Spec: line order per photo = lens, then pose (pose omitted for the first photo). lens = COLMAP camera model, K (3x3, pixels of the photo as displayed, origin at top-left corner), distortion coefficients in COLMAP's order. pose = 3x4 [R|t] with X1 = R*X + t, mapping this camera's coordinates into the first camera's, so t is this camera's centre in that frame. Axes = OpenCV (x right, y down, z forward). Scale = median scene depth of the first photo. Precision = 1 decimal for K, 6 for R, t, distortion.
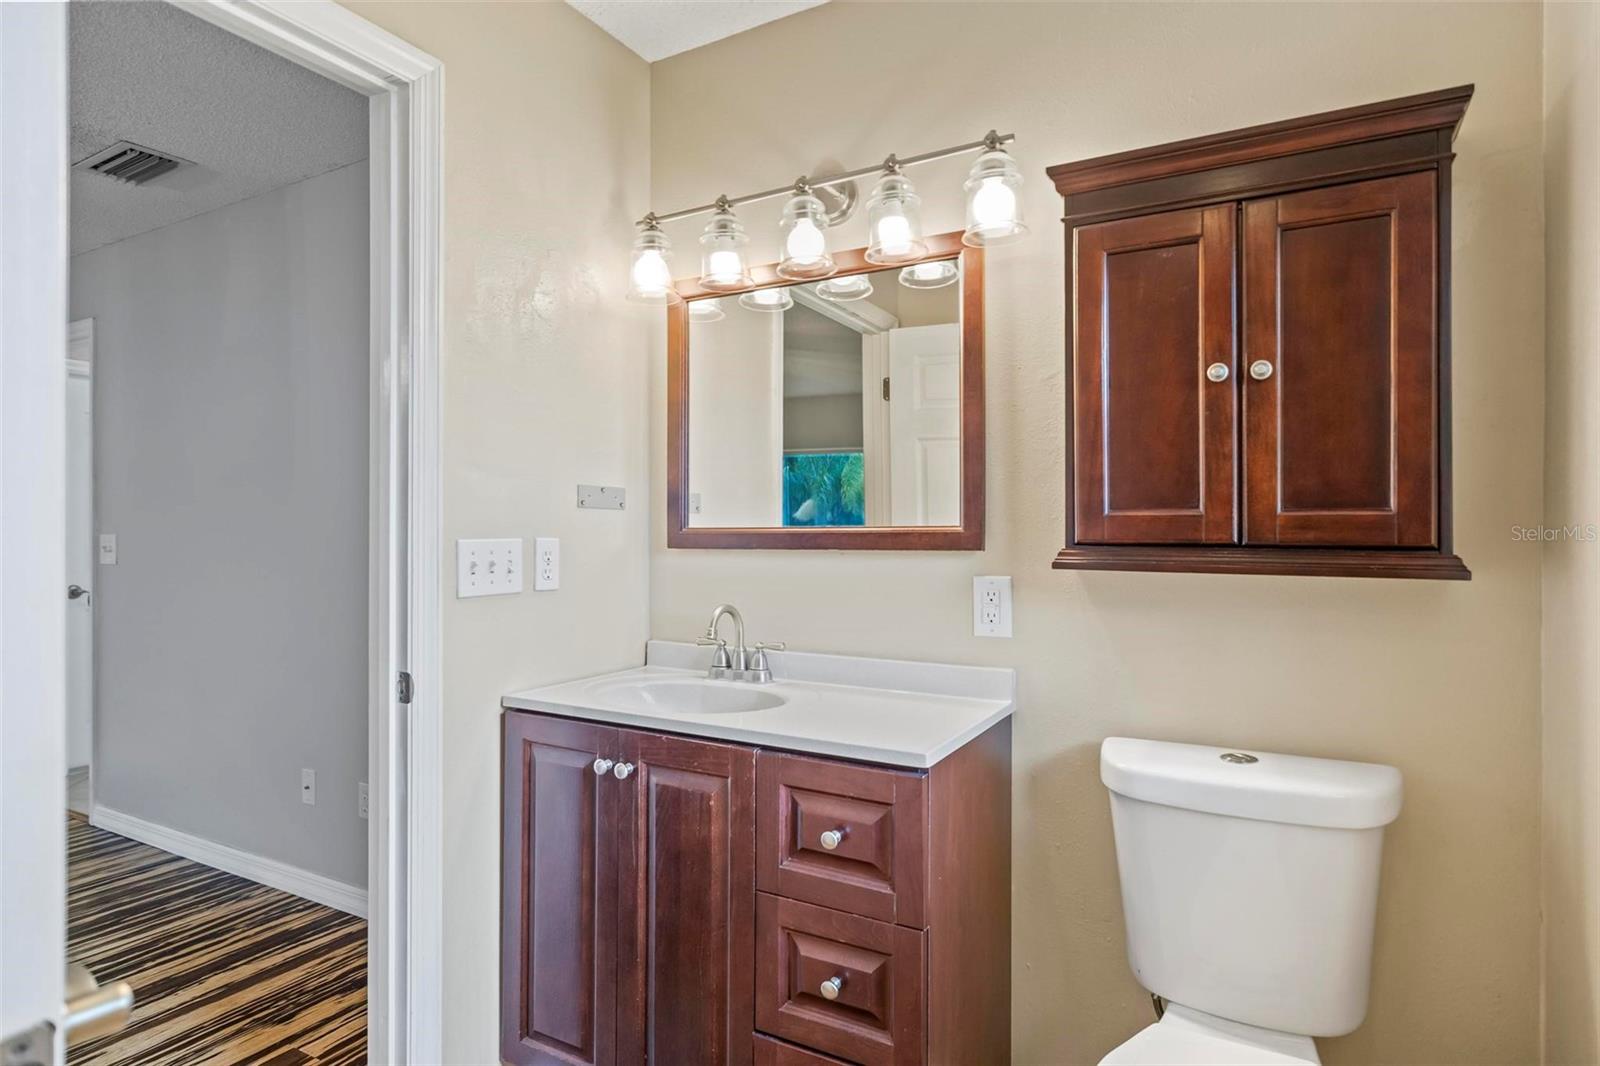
lens RADIAL K [[865.2, 0, 809.2], [0, 865.2, 531.1], [0, 0, 1]] dist [-0.000161, -0.000784]
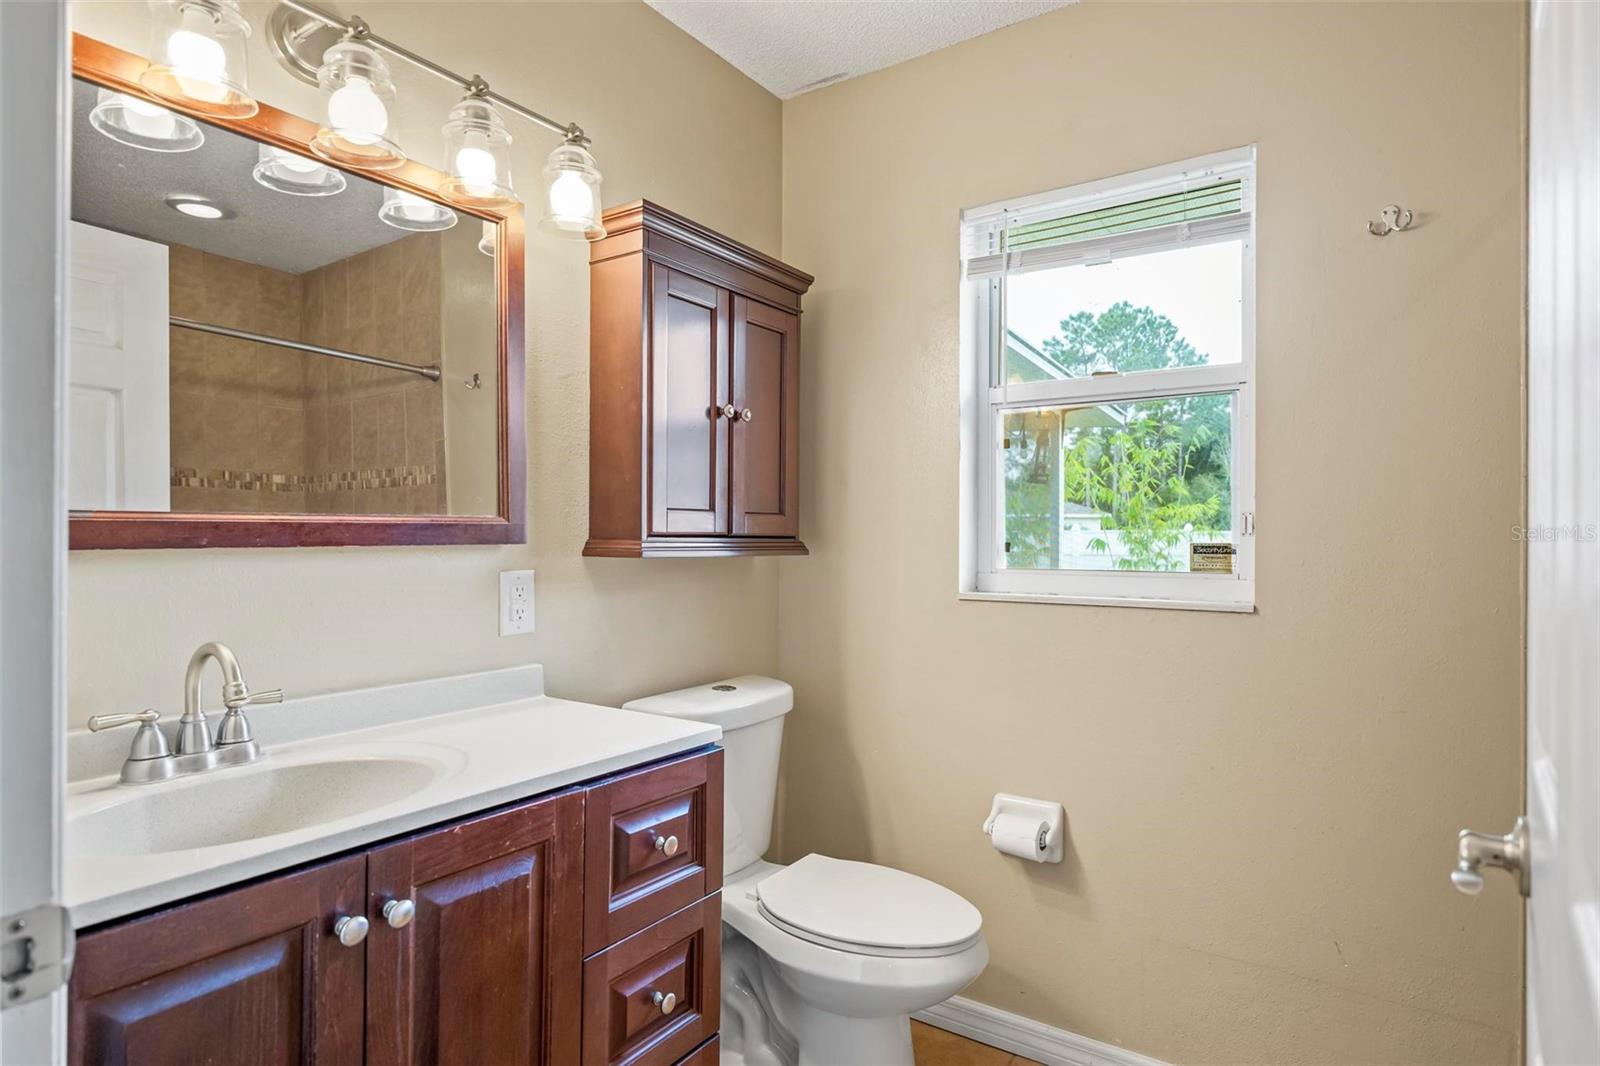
lens RADIAL K [[865.2, 0, 804.5], [0, 865.2, 537.5], [0, 0, 1]] dist [-0.000161, -0.000784]
pose [[0.086095, -0.004258, 0.996278, -0.717008], [-0.006589, 0.999967, 0.004844, 0.008891], [-0.996265, -0.006981, 0.086064, 0.604954]]
